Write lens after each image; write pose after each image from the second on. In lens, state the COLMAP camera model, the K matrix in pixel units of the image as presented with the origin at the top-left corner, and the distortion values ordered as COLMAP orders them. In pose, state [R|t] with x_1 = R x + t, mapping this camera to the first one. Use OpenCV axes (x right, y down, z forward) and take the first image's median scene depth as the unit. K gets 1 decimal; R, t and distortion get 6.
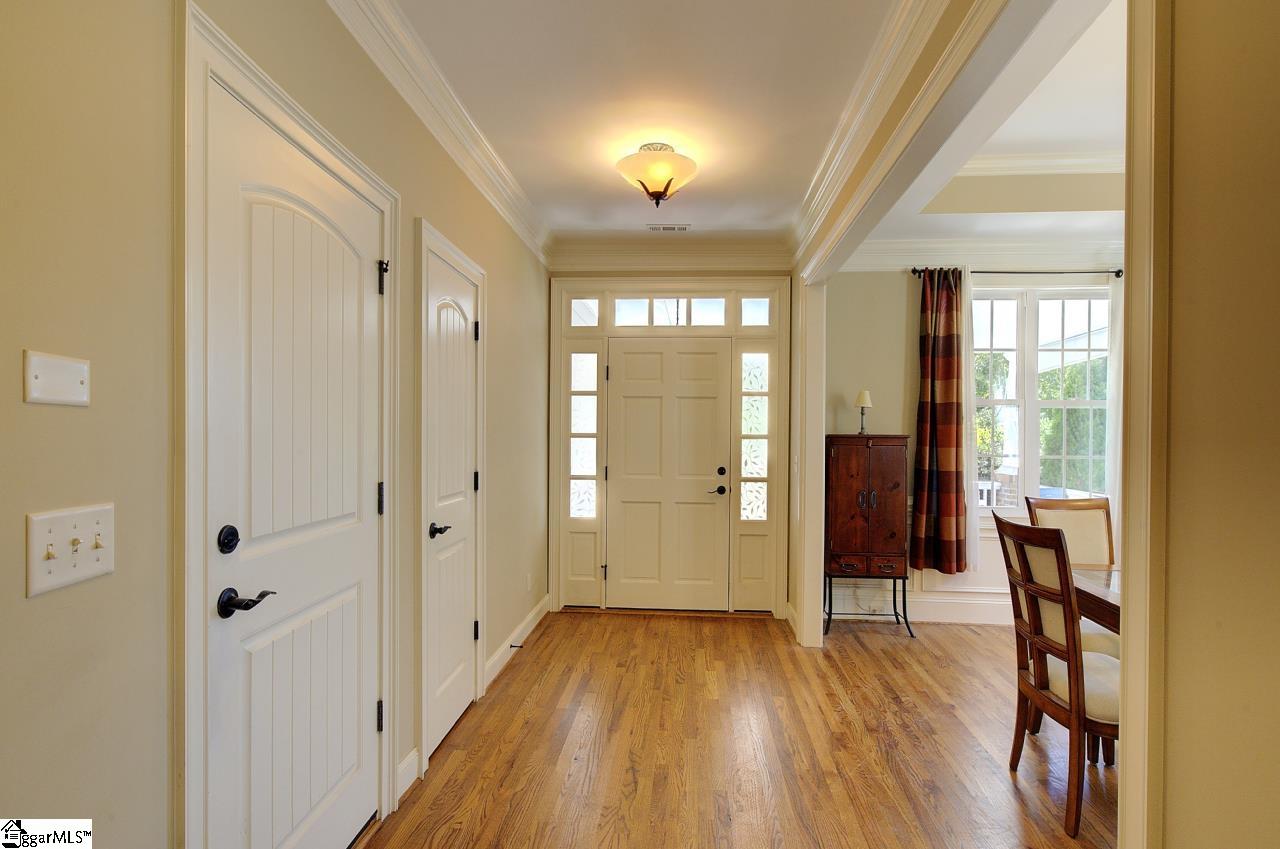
lens RADIAL K [[614.8, 0, 638.5], [0, 614.8, 439.7], [0, 0, 1]] dist [-0.021356, 0.000137]
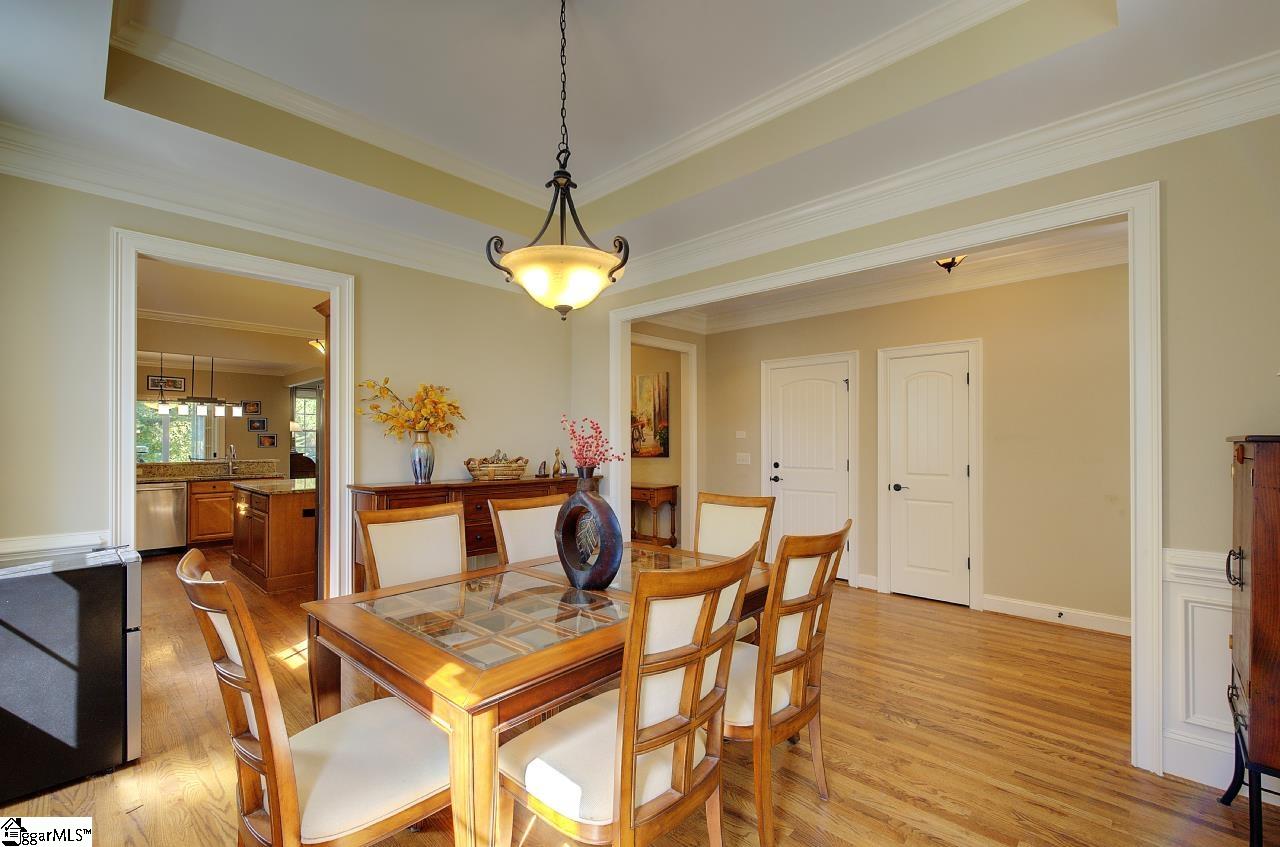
lens RADIAL K [[565.4, 0, 661.5], [0, 565.4, 439.5], [0, 0, 1]] dist [-0.017055, 0.000014]
pose [[-0.619379, -0.022612, -0.784766, 1.180265], [-0.018416, 0.999729, -0.014271, 0.016234], [0.784876, 0.005613, -0.619627, 1.079640]]
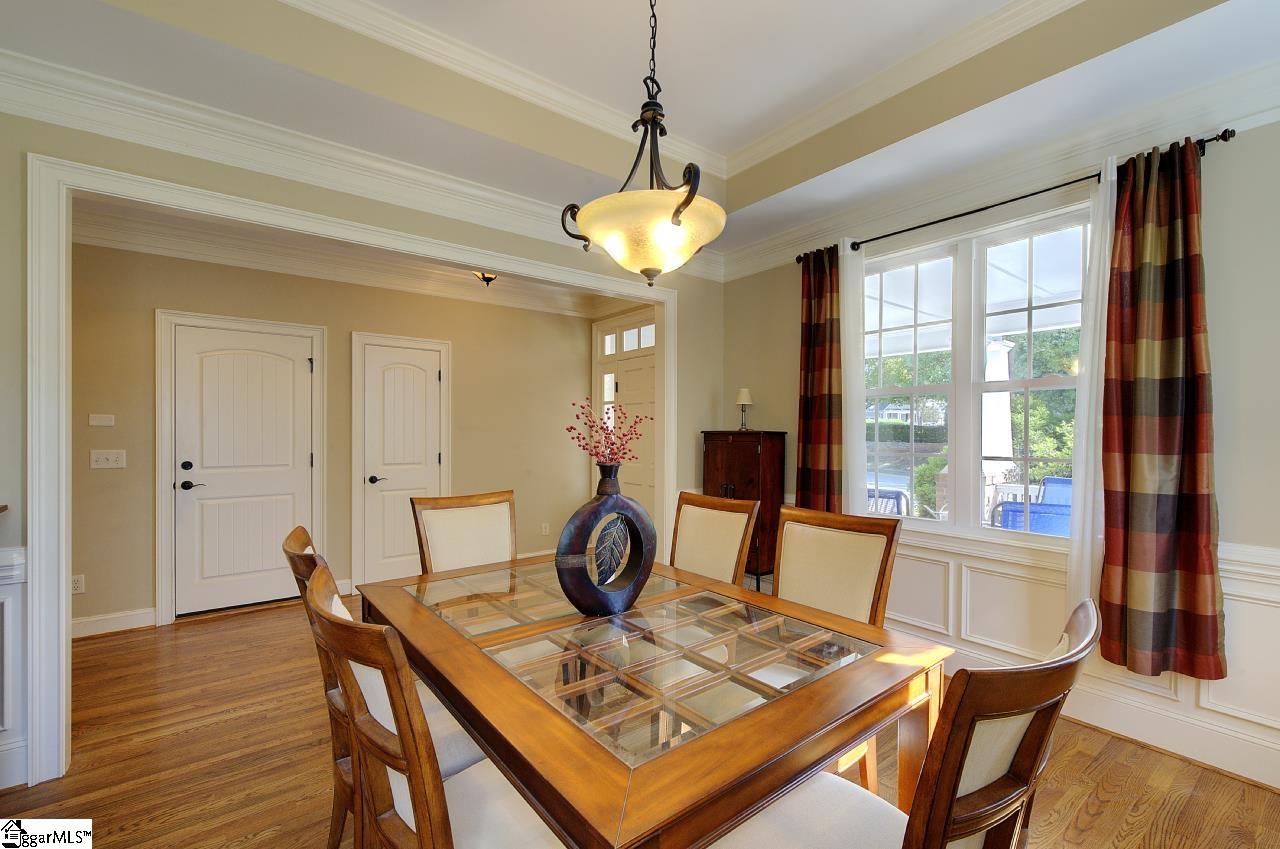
lens RADIAL K [[541.3, 0, 645.7], [0, 541.3, 430.1], [0, 0, 1]] dist [-0.016767, -0.000141]
pose [[0.681086, -0.011614, -0.732111, 1.106254], [-0.001287, 0.999854, -0.017059, 0.007588], [0.732202, 0.012561, 0.680972, 0.306773]]
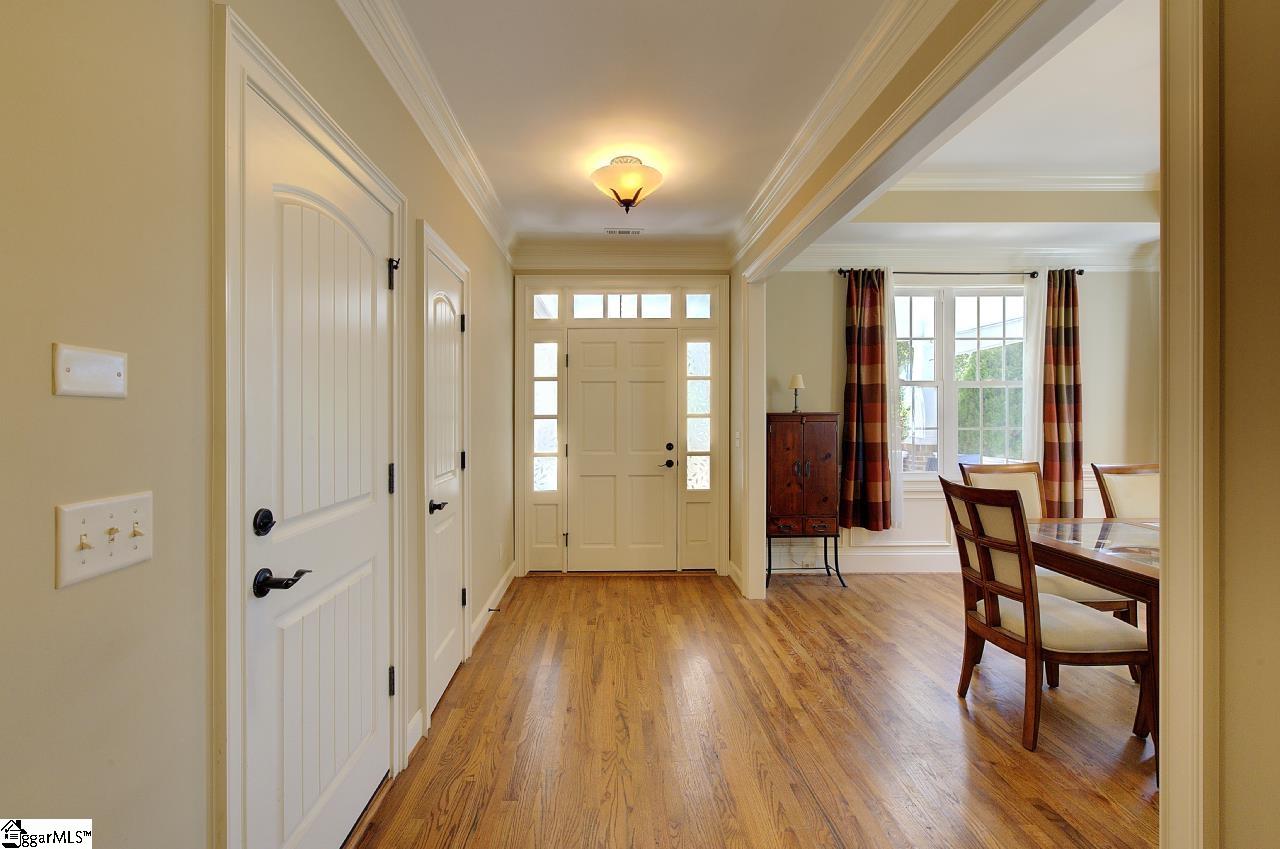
lens RADIAL K [[547.5, 0, 639.6], [0, 547.5, 415.3], [0, 0, 1]] dist [-0.026166, 0.000007]
pose [[0.996142, -0.015718, 0.086339, -0.032726], [0.016415, 0.999838, -0.007375, -0.000792], [-0.086209, 0.008763, 0.996239, 0.004240]]
